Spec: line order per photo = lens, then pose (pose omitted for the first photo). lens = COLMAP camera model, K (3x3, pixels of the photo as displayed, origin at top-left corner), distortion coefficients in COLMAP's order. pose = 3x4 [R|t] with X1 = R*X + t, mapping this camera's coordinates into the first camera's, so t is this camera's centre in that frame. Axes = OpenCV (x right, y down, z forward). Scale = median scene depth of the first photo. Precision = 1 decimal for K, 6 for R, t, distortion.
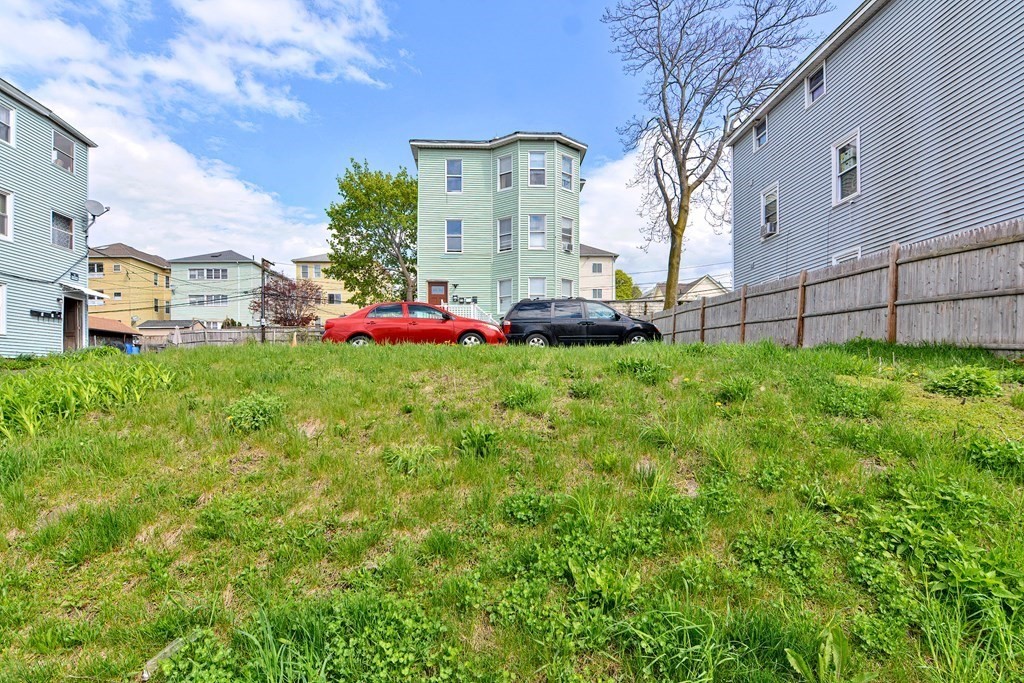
lens RADIAL K [[500.0, 0, 519.6], [0, 500.0, 373.9], [0, 0, 1]] dist [0.001976, -0.002658]
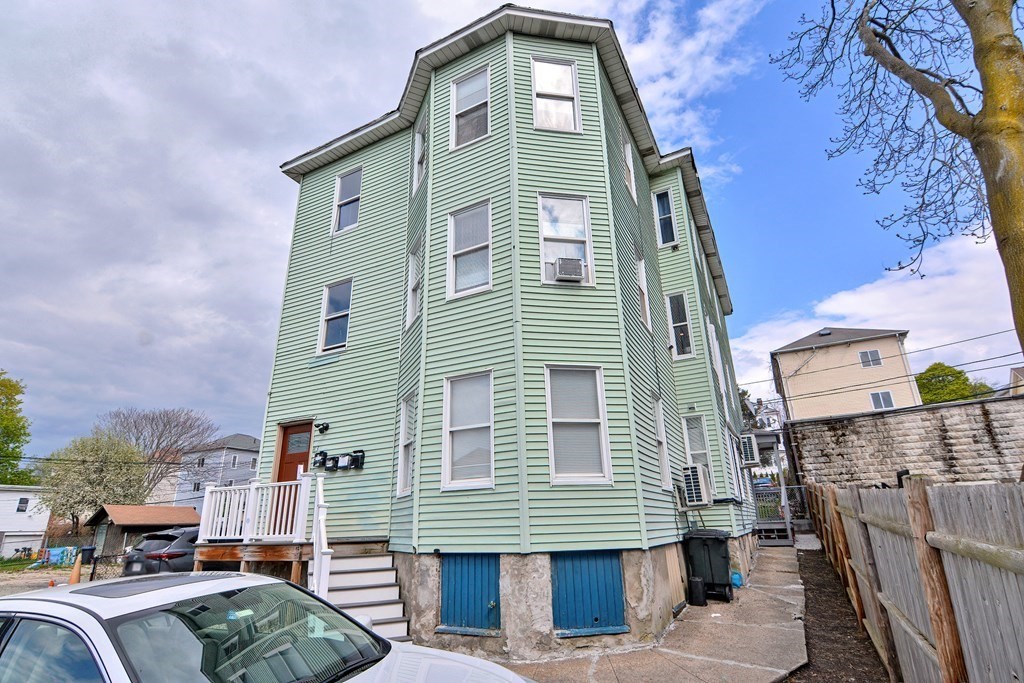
lens RADIAL K [[500.0, 0, 529.2], [0, 500.0, 337.2], [0, 0, 1]] dist [0.001976, -0.002658]
pose [[0.863080, -0.193980, -0.466331, 0.202672], [0.026649, 0.939509, -0.341486, -0.096194], [0.504363, 0.282303, 0.816041, 0.687794]]
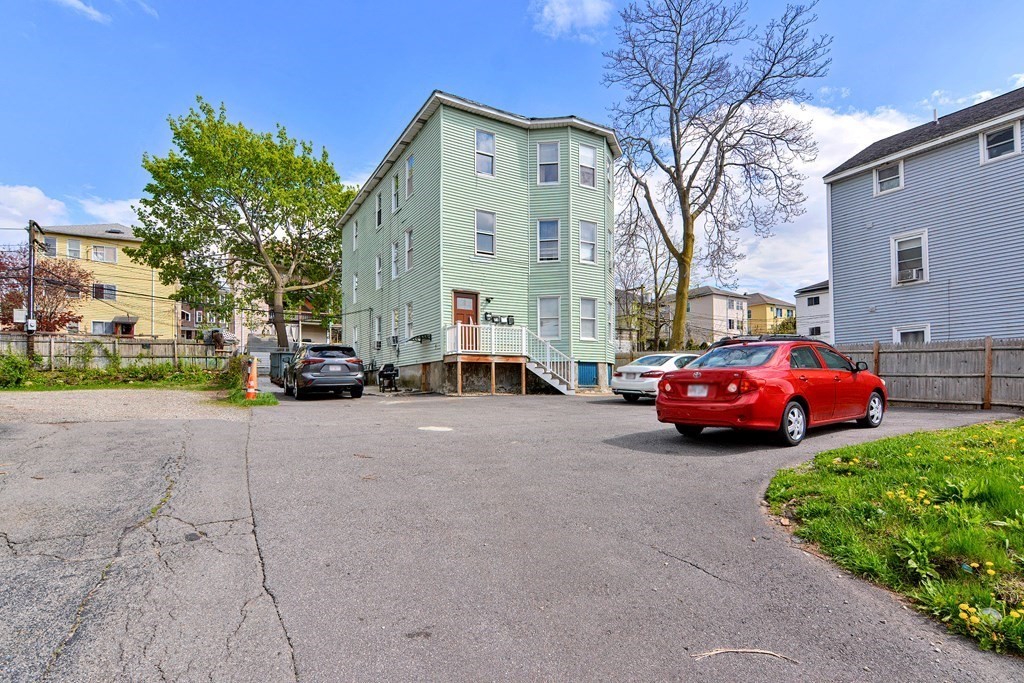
lens RADIAL K [[500.0, 0, 518.6], [0, 500.0, 371.9], [0, 0, 1]] dist [0.001976, -0.002658]
pose [[0.887449, 0.010965, 0.460776, -0.402352], [0.002774, 0.999572, -0.029131, -0.044381], [-0.460898, 0.027130, 0.887038, 0.302955]]
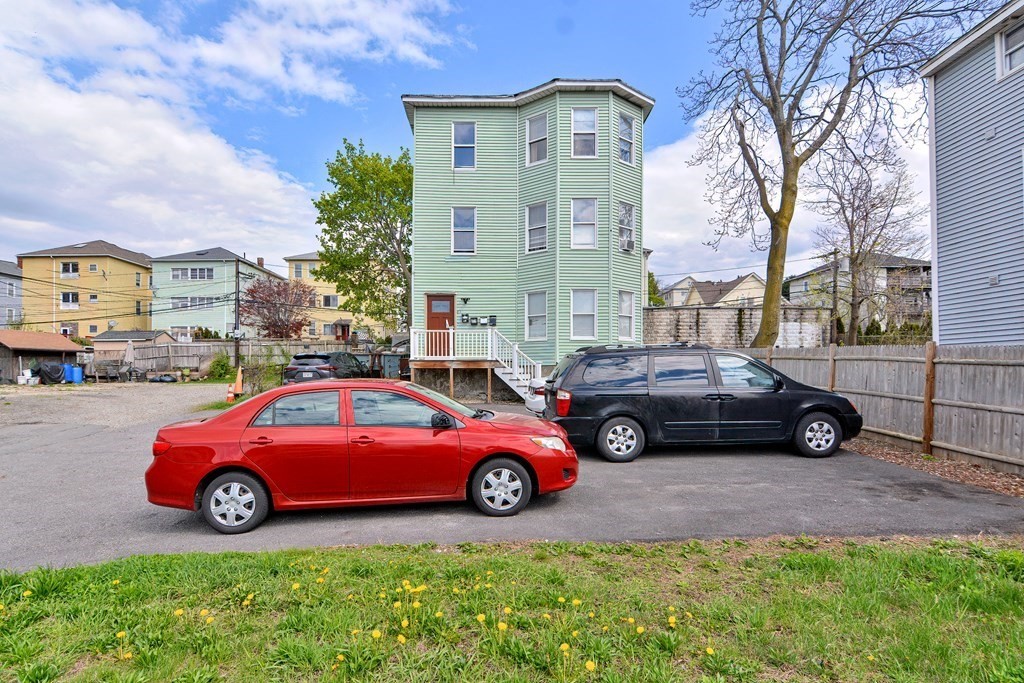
lens RADIAL K [[500.0, 0, 507.5], [0, 500.0, 360.0], [0, 0, 1]] dist [0.001976, -0.002658]
pose [[0.999041, 0.004883, -0.043512, -0.035868], [-0.005506, 0.999884, -0.014197, -0.077650], [0.043438, 0.014423, 0.998952, 0.281918]]
